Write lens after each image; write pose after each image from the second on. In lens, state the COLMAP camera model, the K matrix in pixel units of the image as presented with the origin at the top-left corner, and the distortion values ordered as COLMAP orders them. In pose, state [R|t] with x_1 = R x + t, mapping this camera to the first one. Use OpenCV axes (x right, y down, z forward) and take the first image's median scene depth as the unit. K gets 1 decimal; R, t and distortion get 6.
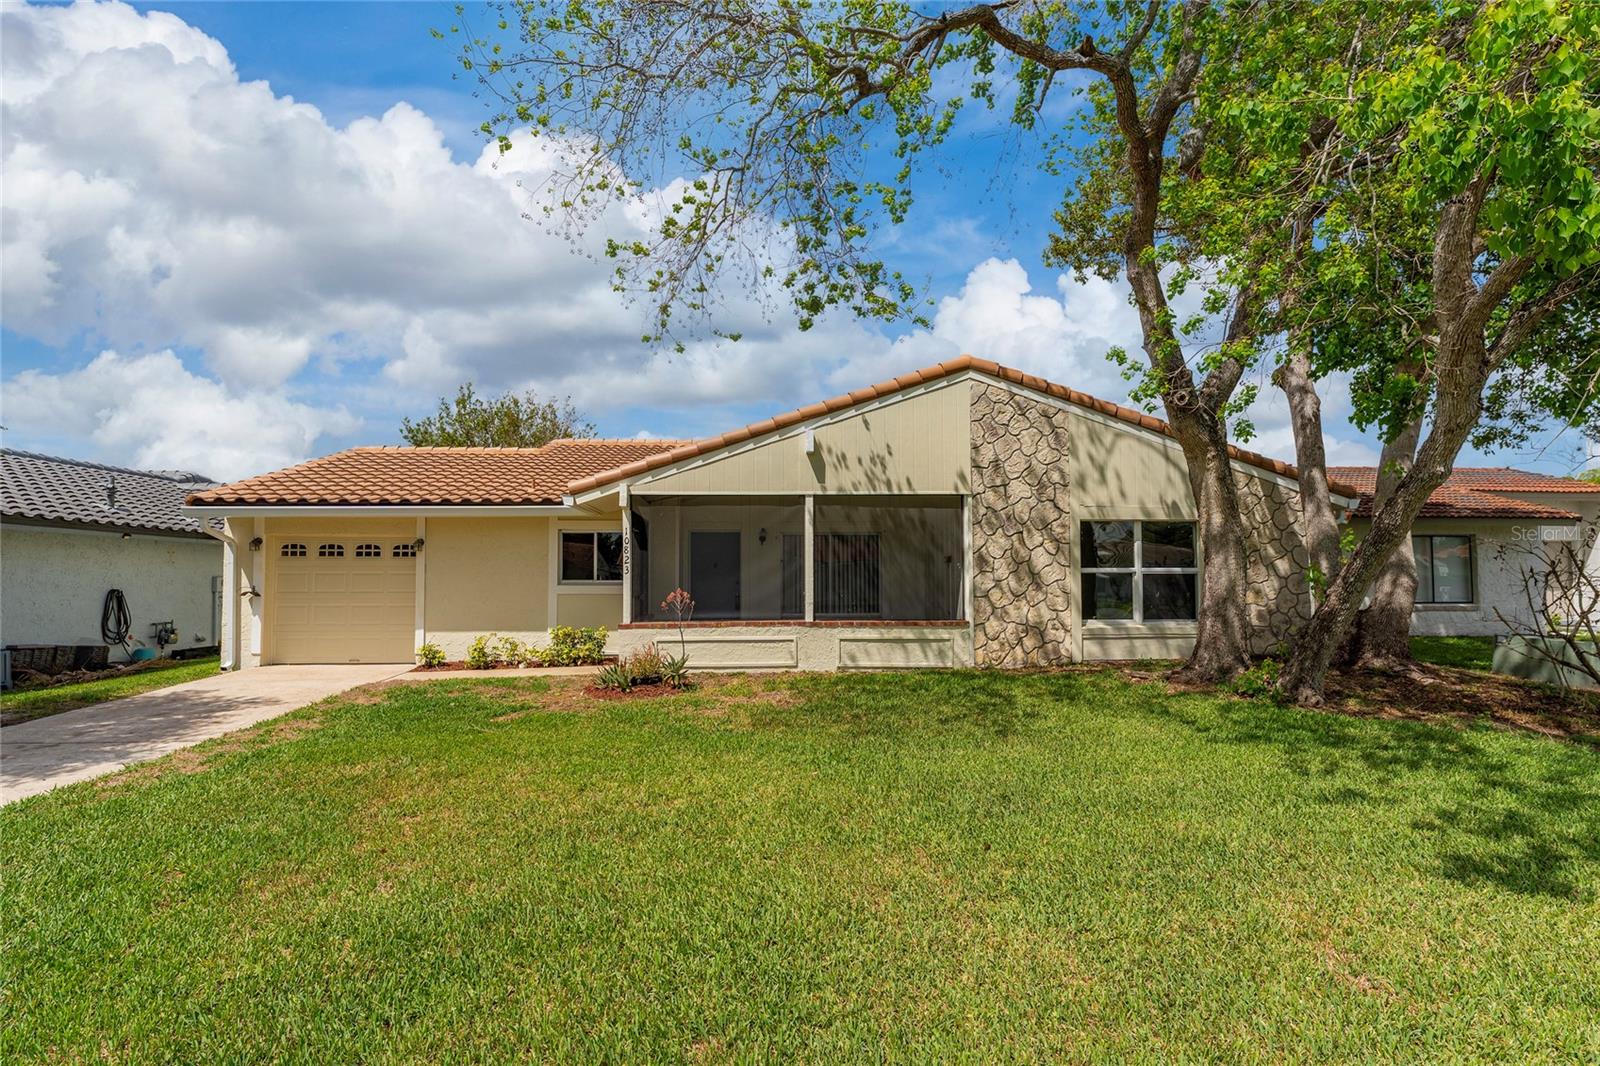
lens RADIAL K [[711.0, 0, 800.1], [0, 711.0, 537.2], [0, 0, 1]] dist [0.000492, 0.000234]
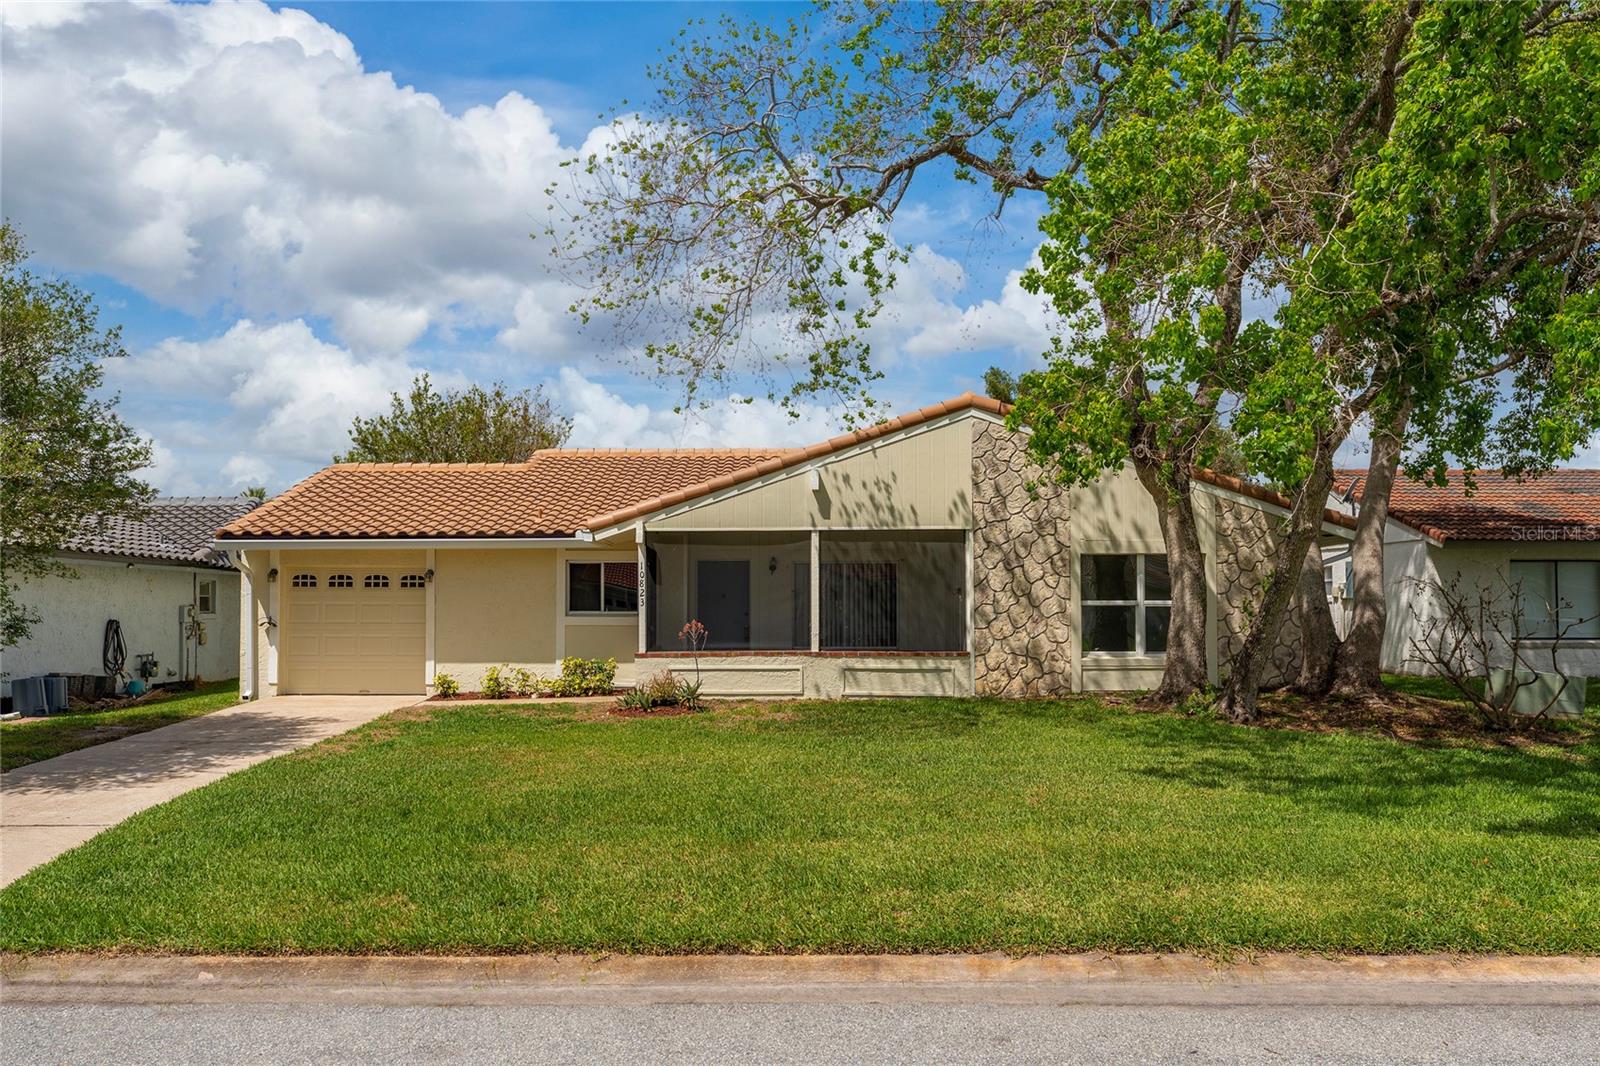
lens RADIAL K [[1172.5, 0, 796.0], [0, 1172.5, 541.6], [0, 0, 1]] dist [0.009692, -0.000288]
pose [[0.999011, -0.000850, -0.044454, 0.060089], [0.001081, 0.999986, 0.005188, -0.051095], [0.044449, -0.005231, 0.998998, -0.706660]]
